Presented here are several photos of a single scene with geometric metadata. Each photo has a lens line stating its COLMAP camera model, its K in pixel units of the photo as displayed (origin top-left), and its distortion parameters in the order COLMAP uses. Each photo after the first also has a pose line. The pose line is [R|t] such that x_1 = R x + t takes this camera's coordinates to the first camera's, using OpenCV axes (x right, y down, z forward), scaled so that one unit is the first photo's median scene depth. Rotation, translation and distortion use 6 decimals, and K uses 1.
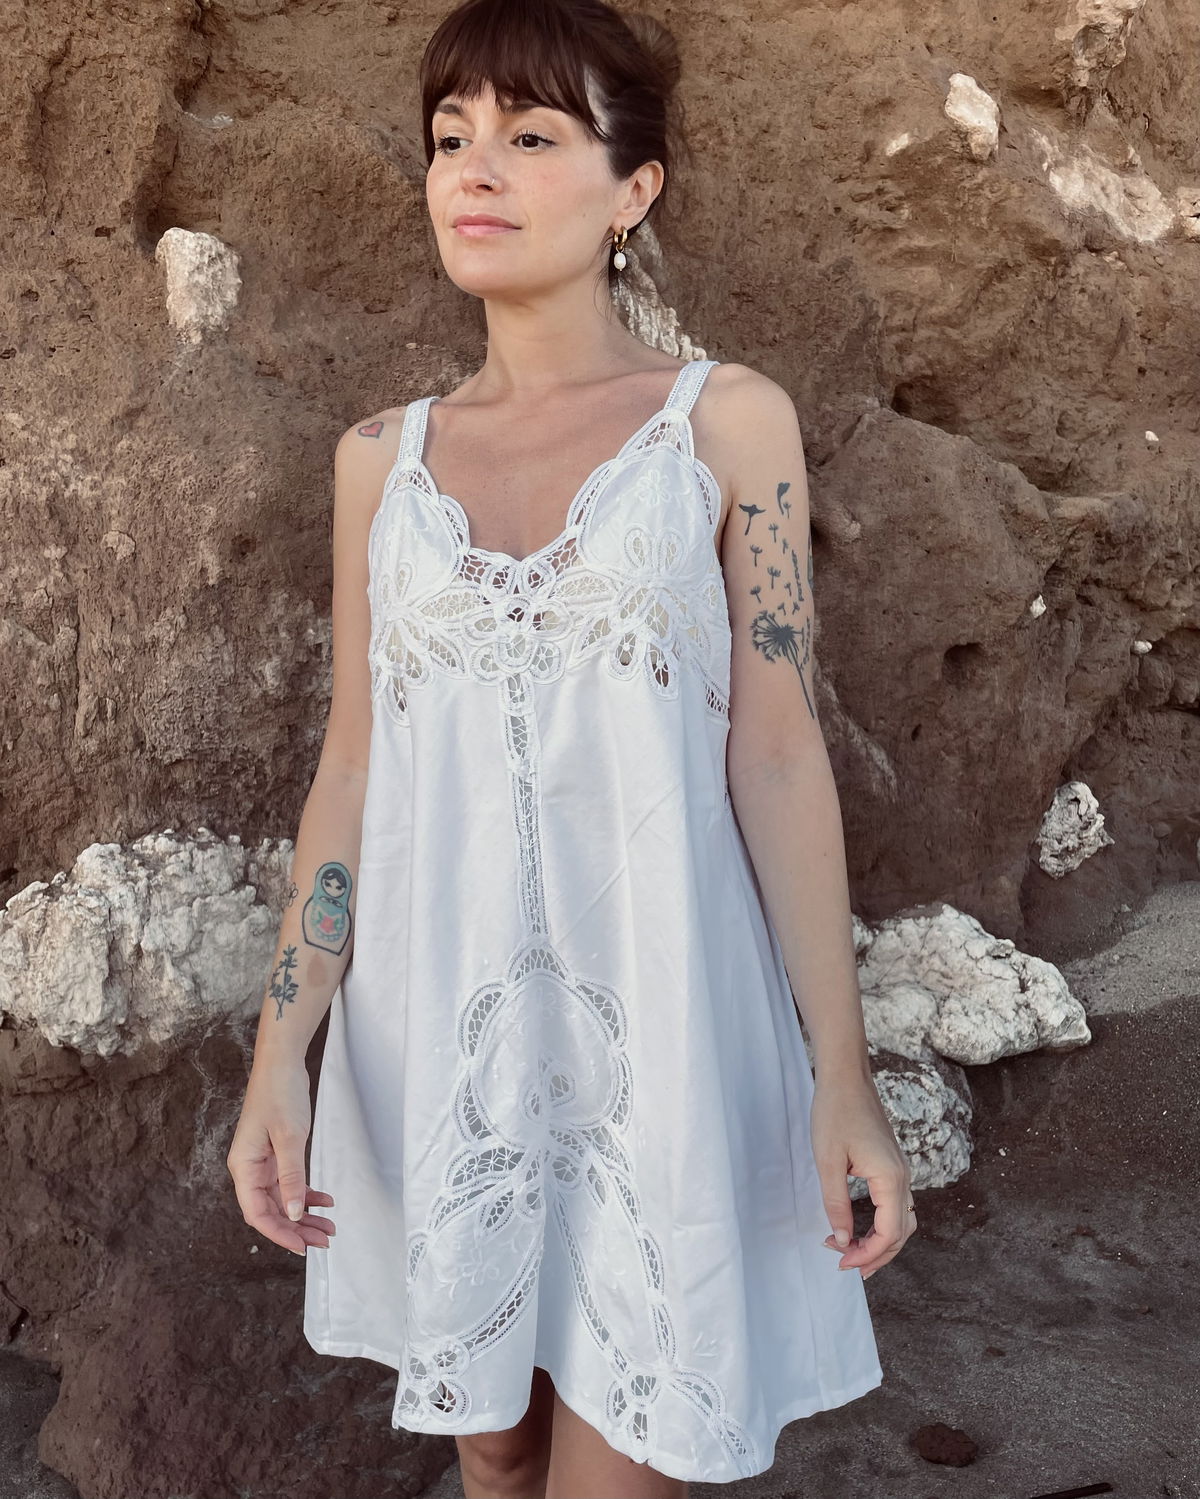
lens RADIAL K [[1280.8, 0, 600.9], [0, 1280.8, 812.8], [0, 0, 1]] dist [0.061319, -0.093302]
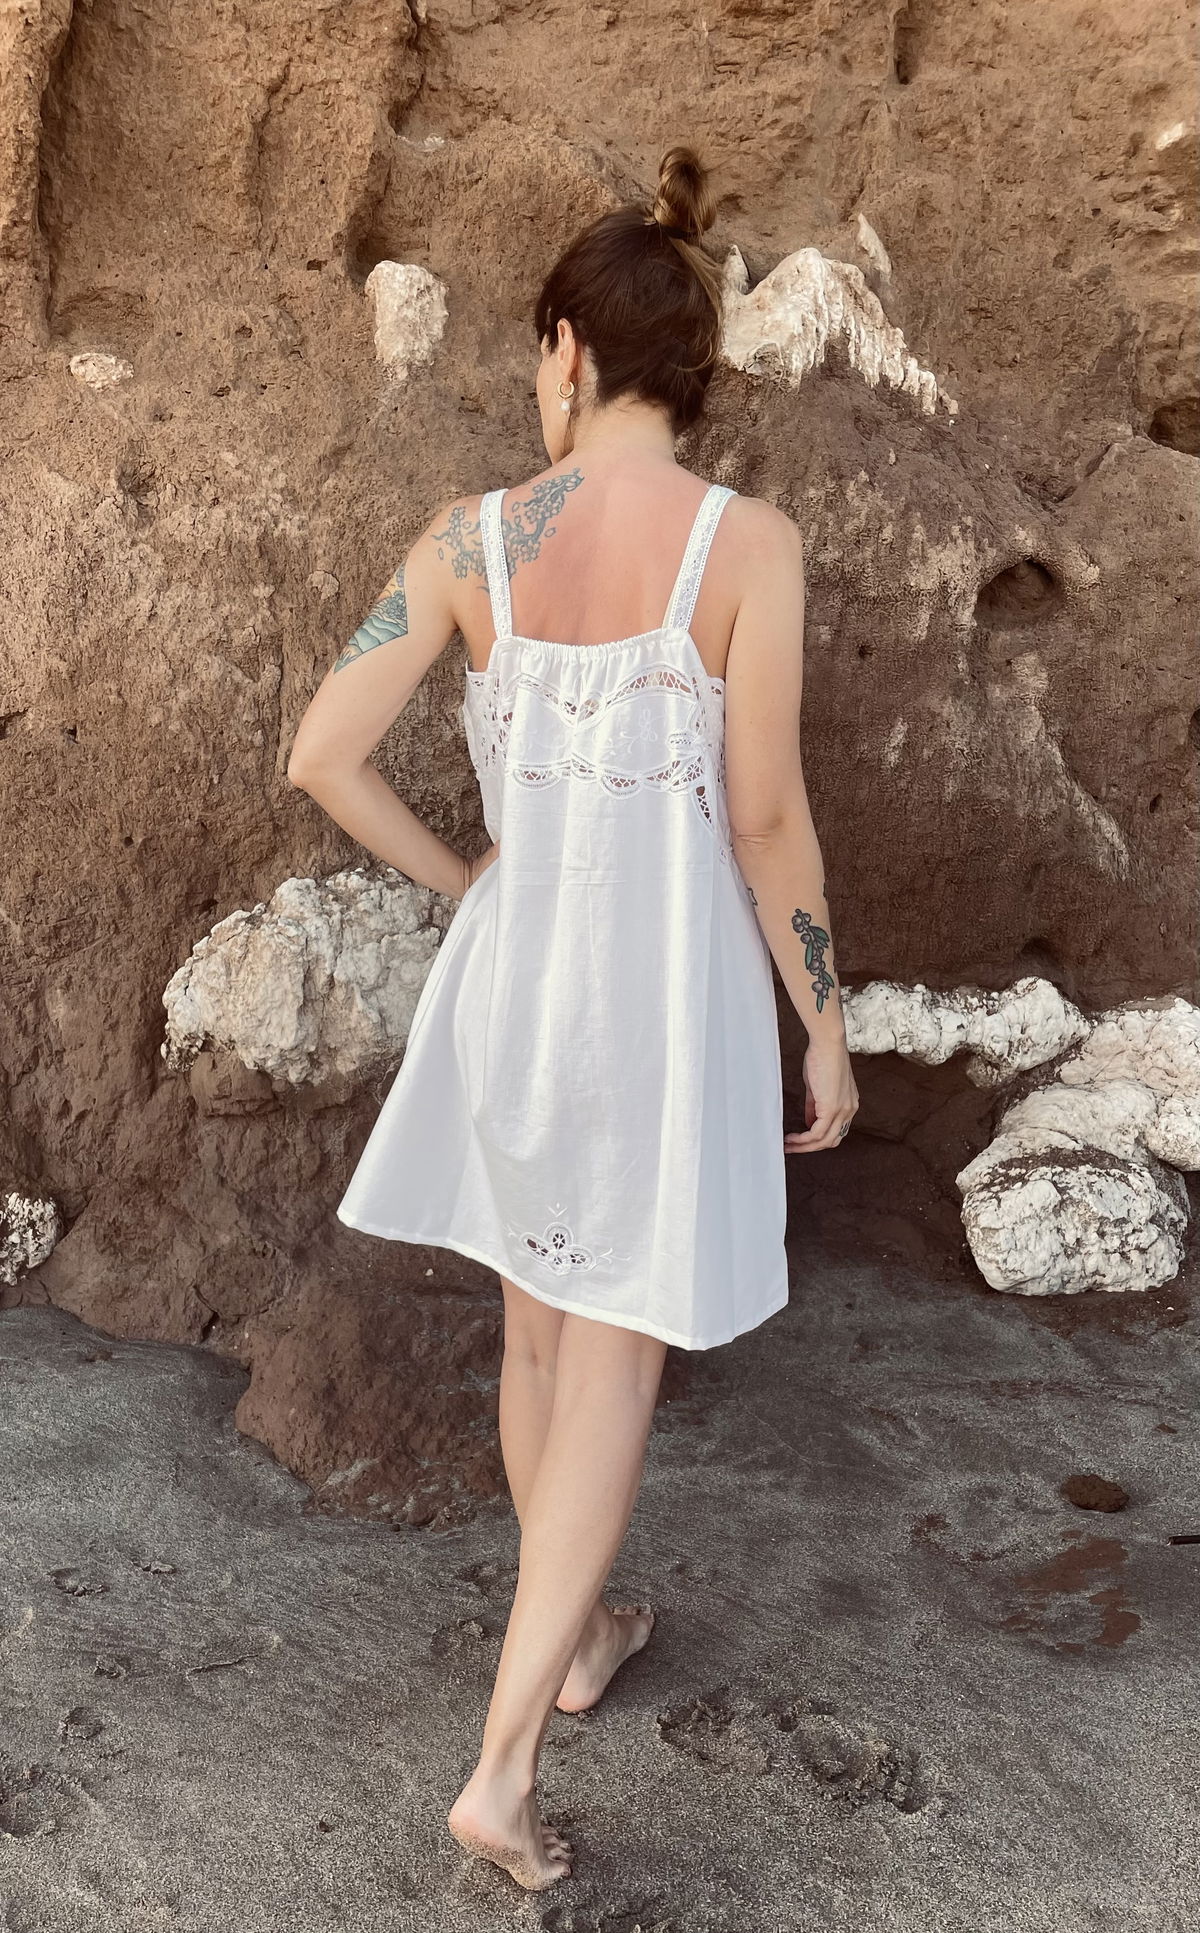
lens RADIAL K [[1601.8, 0, 579.1], [0, 1601.8, 981.3], [0, 0, 1]] dist [0.073091, -0.109647]
pose [[0.988424, 0.048631, -0.143709, 0.021859], [-0.042978, 0.998185, 0.042183, 0.039965], [0.145500, -0.035518, 0.988720, -0.223590]]
